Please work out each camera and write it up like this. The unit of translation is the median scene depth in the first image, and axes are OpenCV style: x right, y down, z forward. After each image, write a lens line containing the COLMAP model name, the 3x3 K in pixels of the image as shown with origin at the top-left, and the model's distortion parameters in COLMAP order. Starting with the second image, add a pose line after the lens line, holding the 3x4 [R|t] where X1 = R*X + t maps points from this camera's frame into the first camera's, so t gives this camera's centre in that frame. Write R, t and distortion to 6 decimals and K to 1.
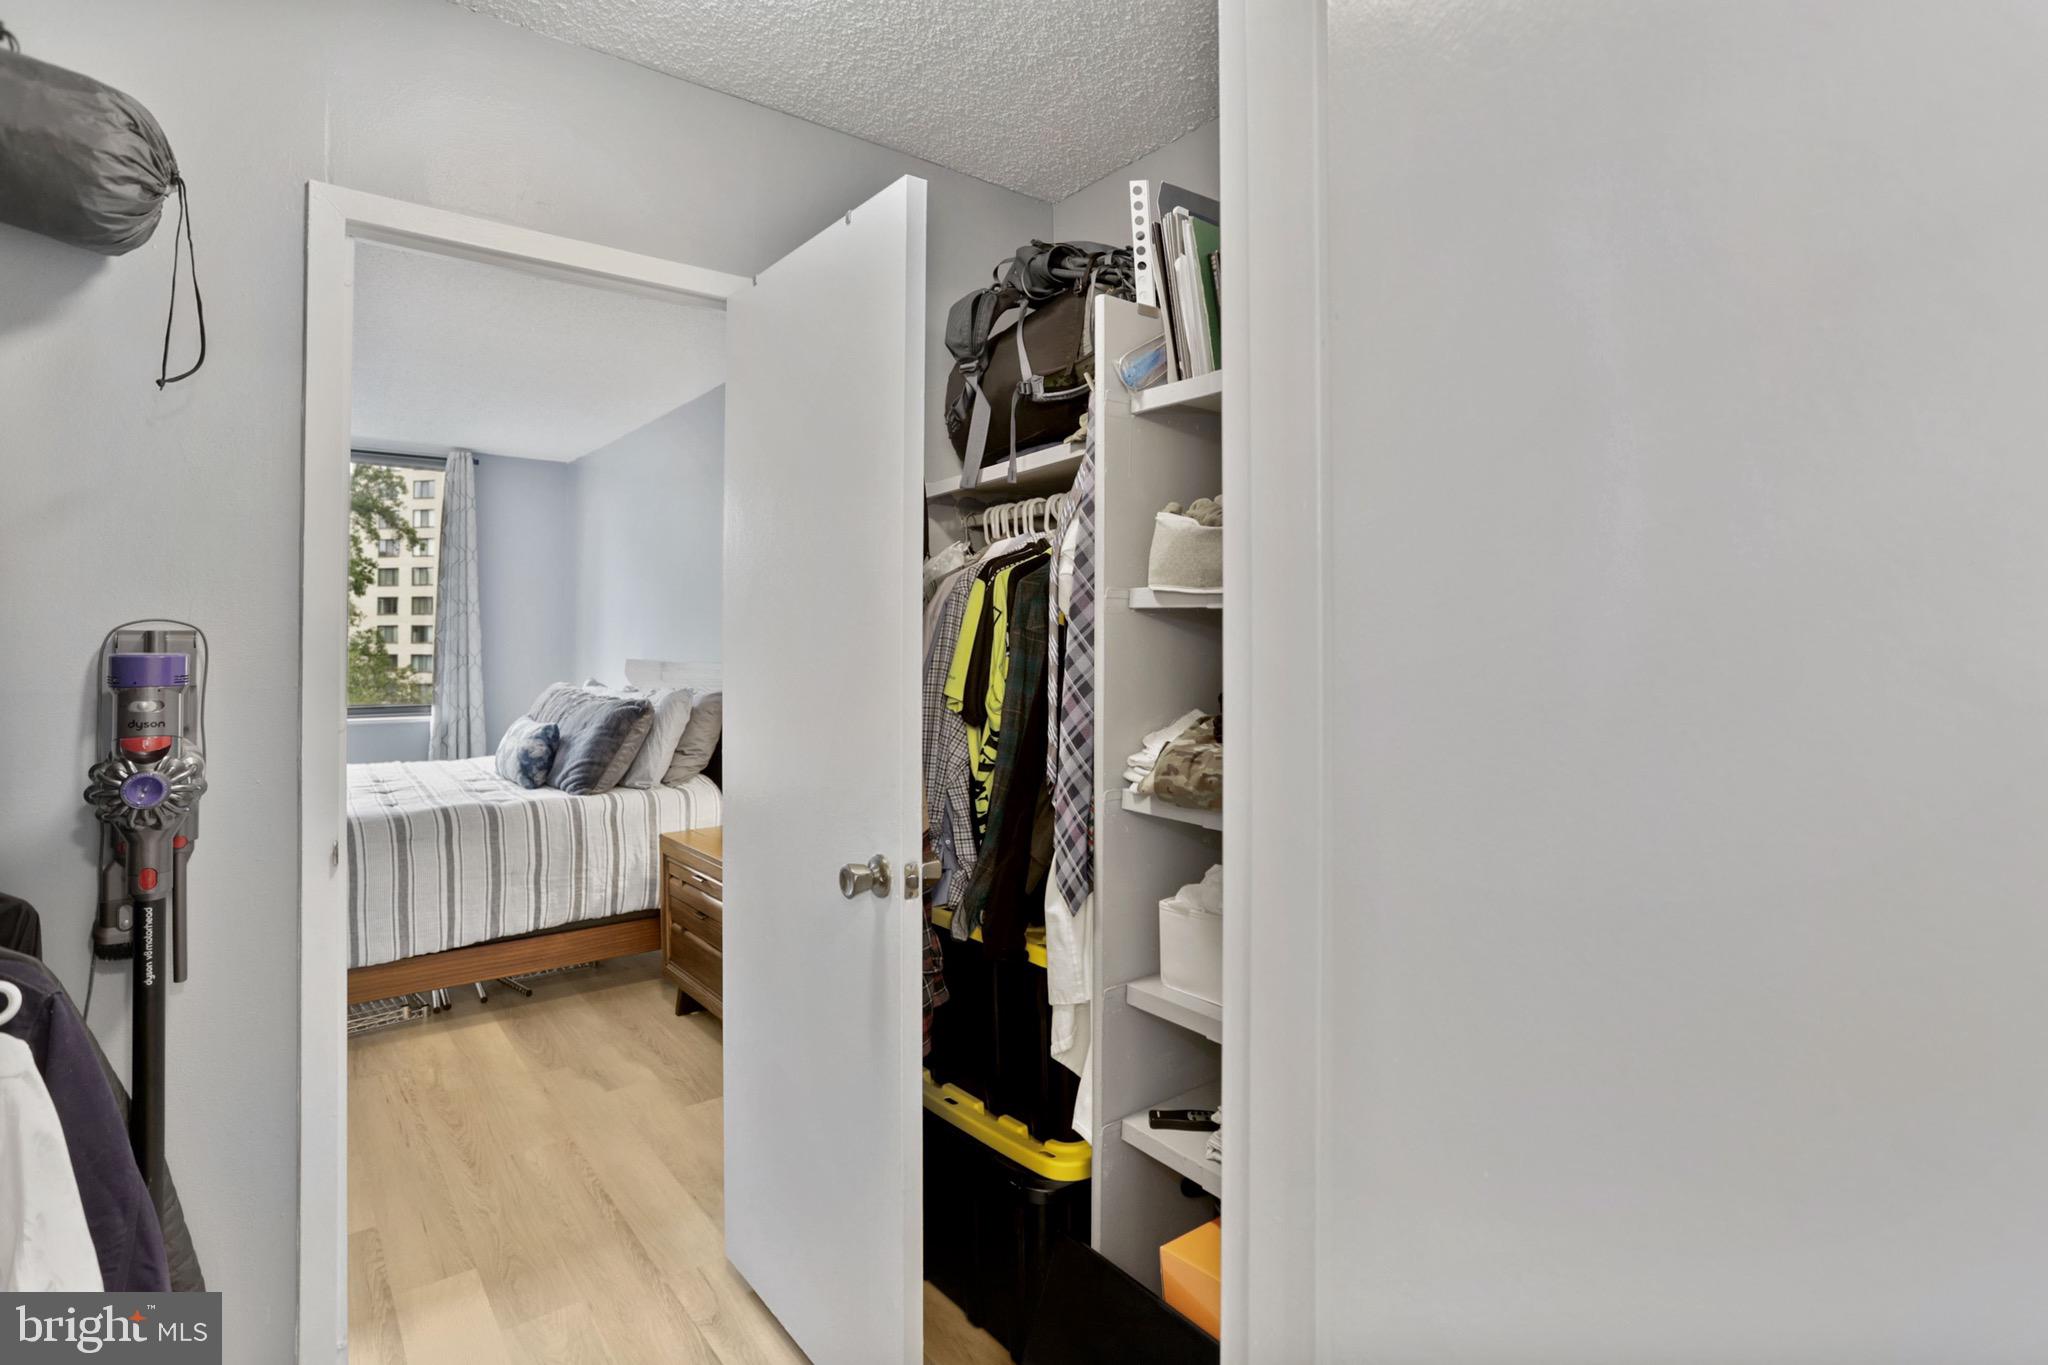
lens RADIAL K [[998.3, 0, 1027.2], [0, 998.3, 623.8], [0, 0, 1]] dist [-0.076139, 0.036795]
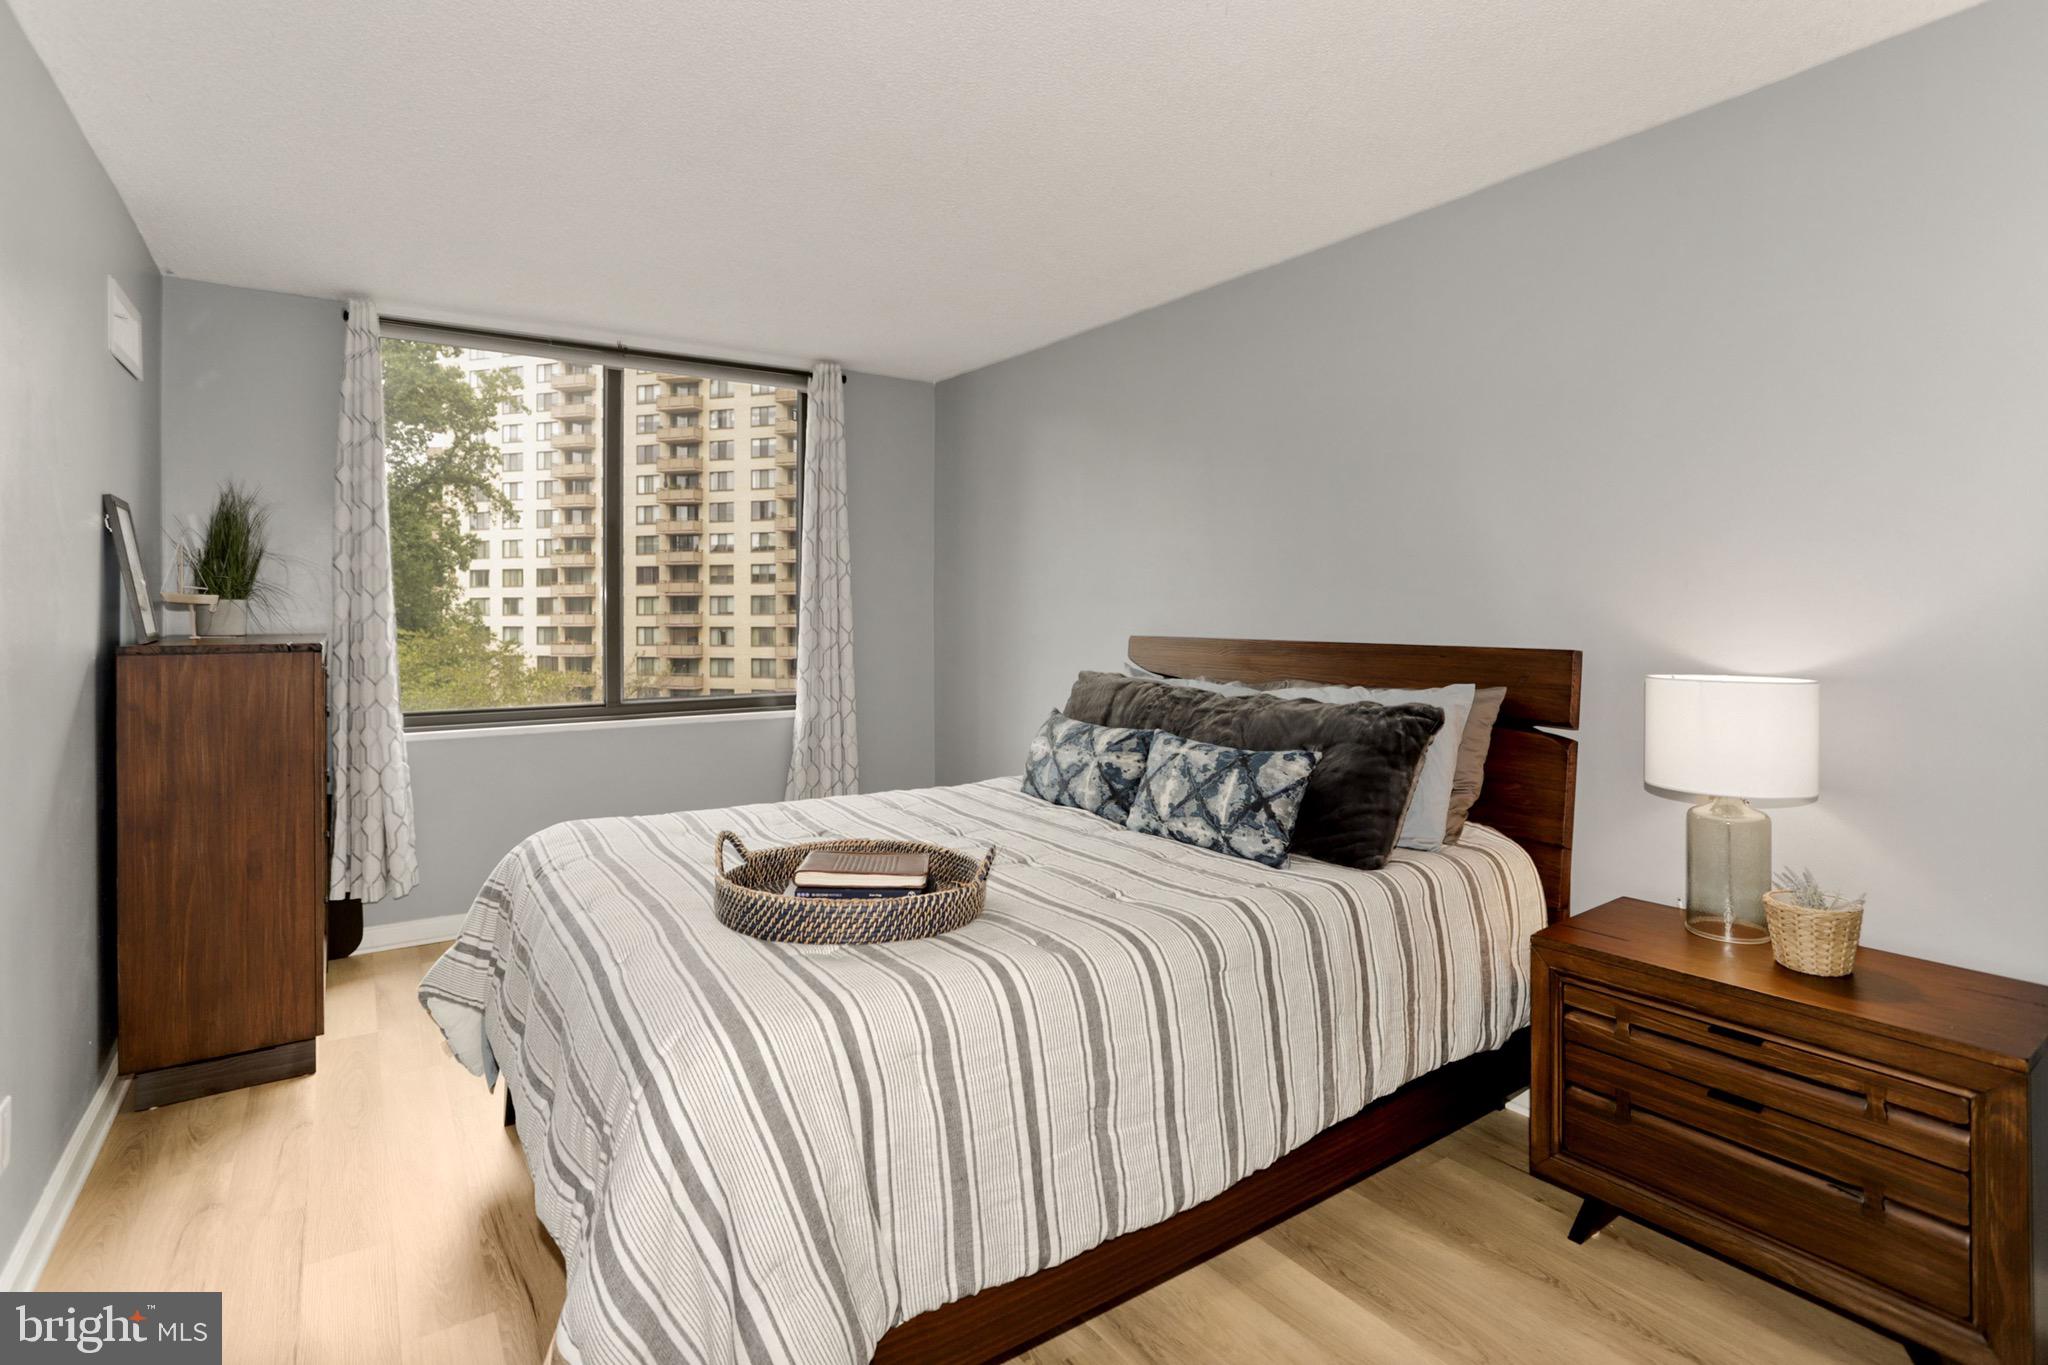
lens RADIAL K [[1016.8, 0, 1039.8], [0, 1016.8, 598.8], [0, 0, 1]] dist [-0.064769, 0.038942]
pose [[0.997876, -0.006121, -0.064854, -0.570603], [0.006530, 0.999960, 0.006086, 0.004310], [0.064814, -0.006497, 0.997876, 0.341806]]
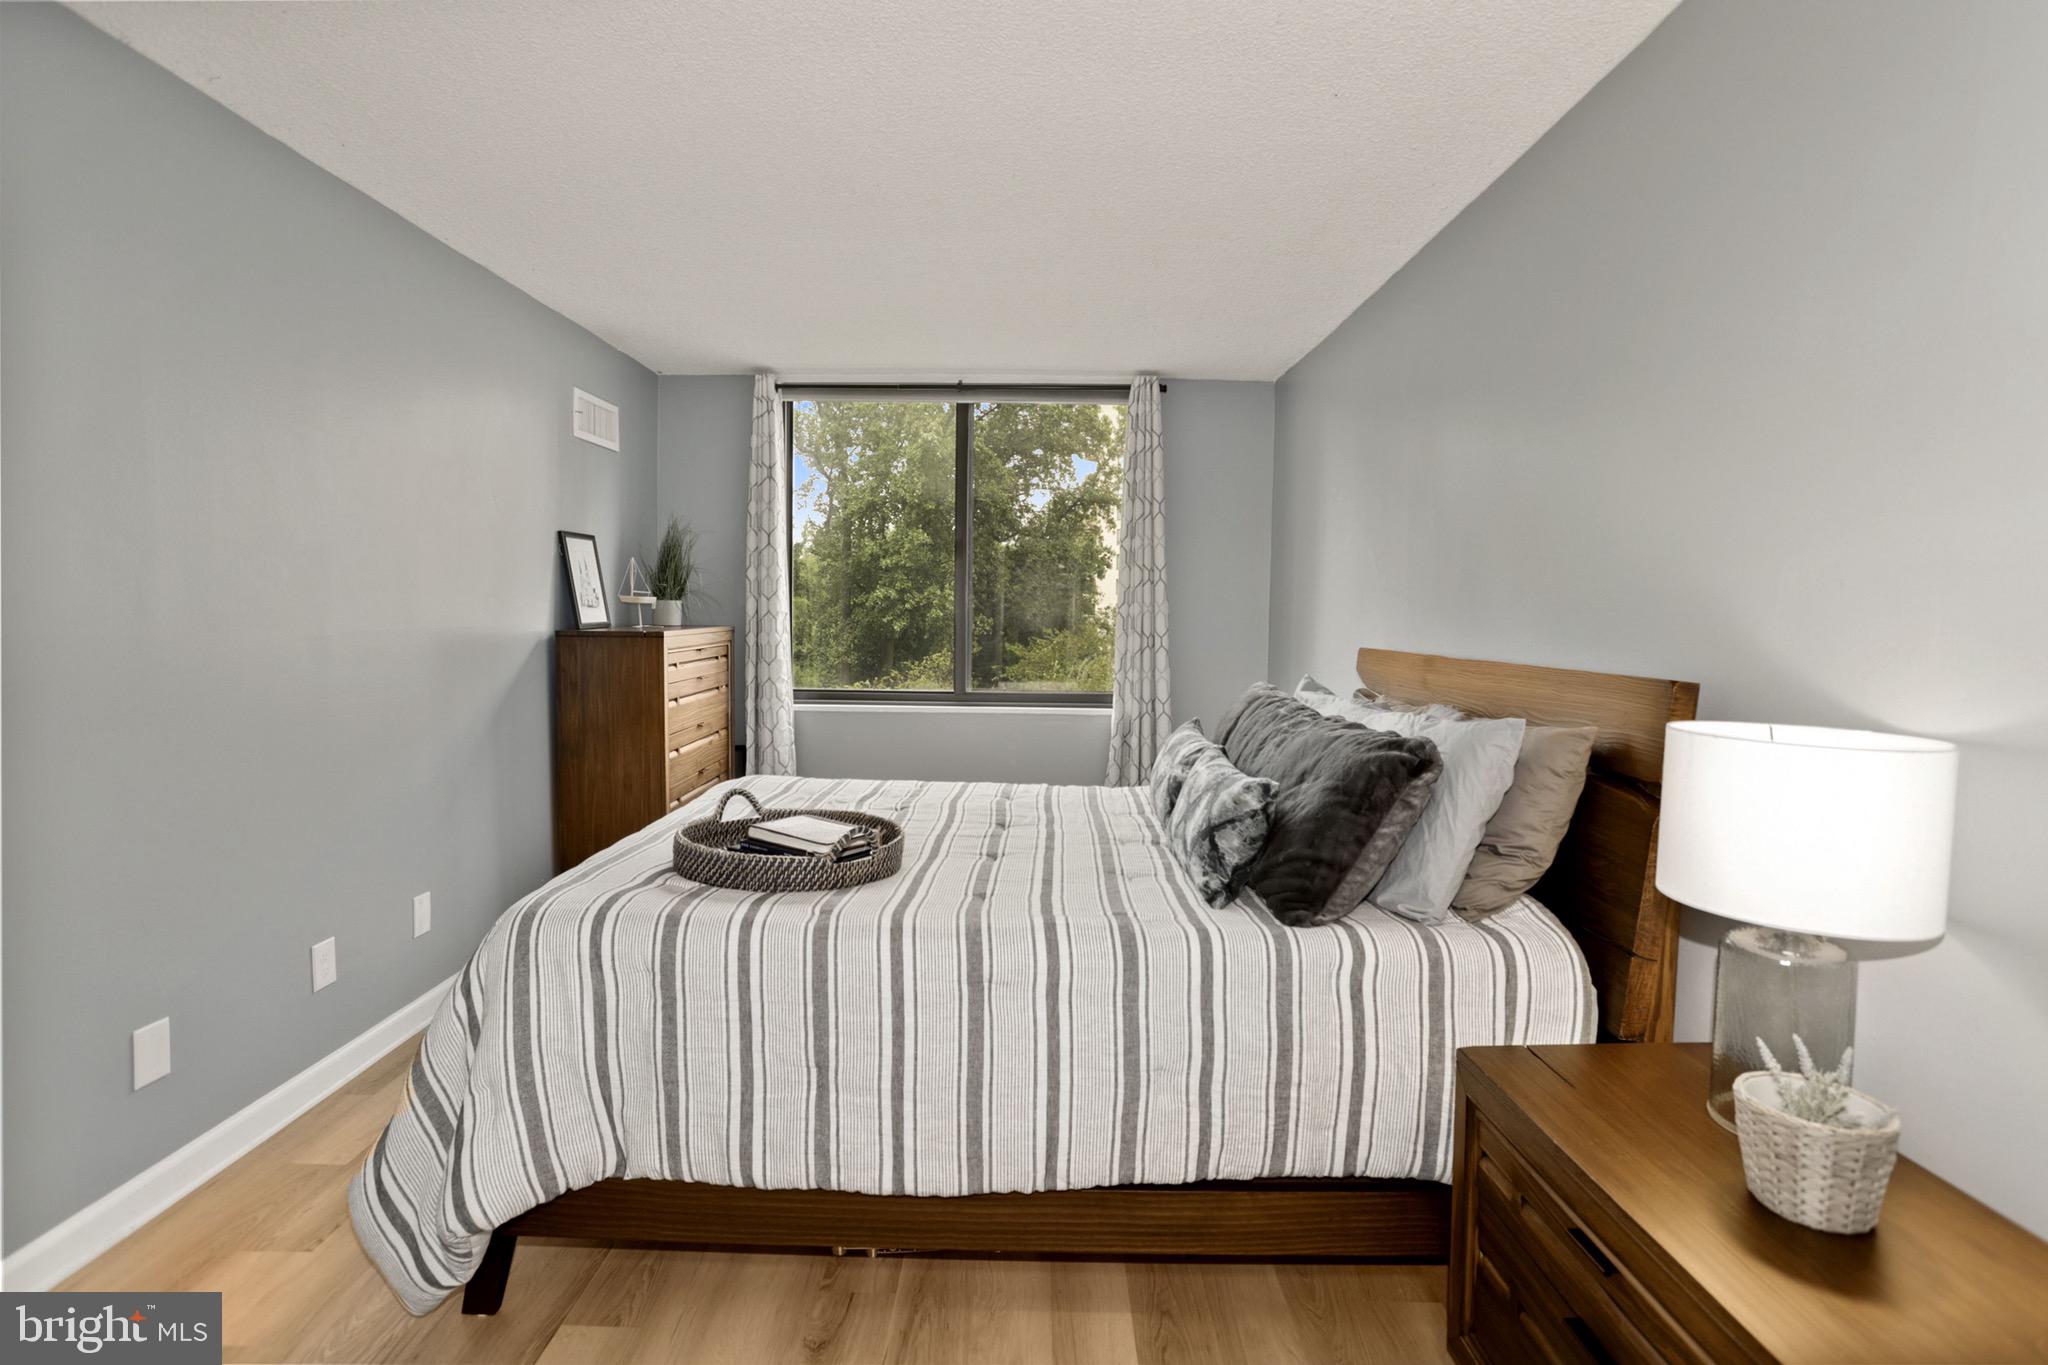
lens RADIAL K [[988.7, 0, 1025.0], [0, 988.7, 675.3], [0, 0, 1]] dist [-0.062063, 0.035490]
pose [[0.776301, 0.044851, -0.628765, -0.229138], [0.002098, 0.997276, 0.073728, 0.008130], [0.630359, -0.058554, 0.774092, 0.485258]]
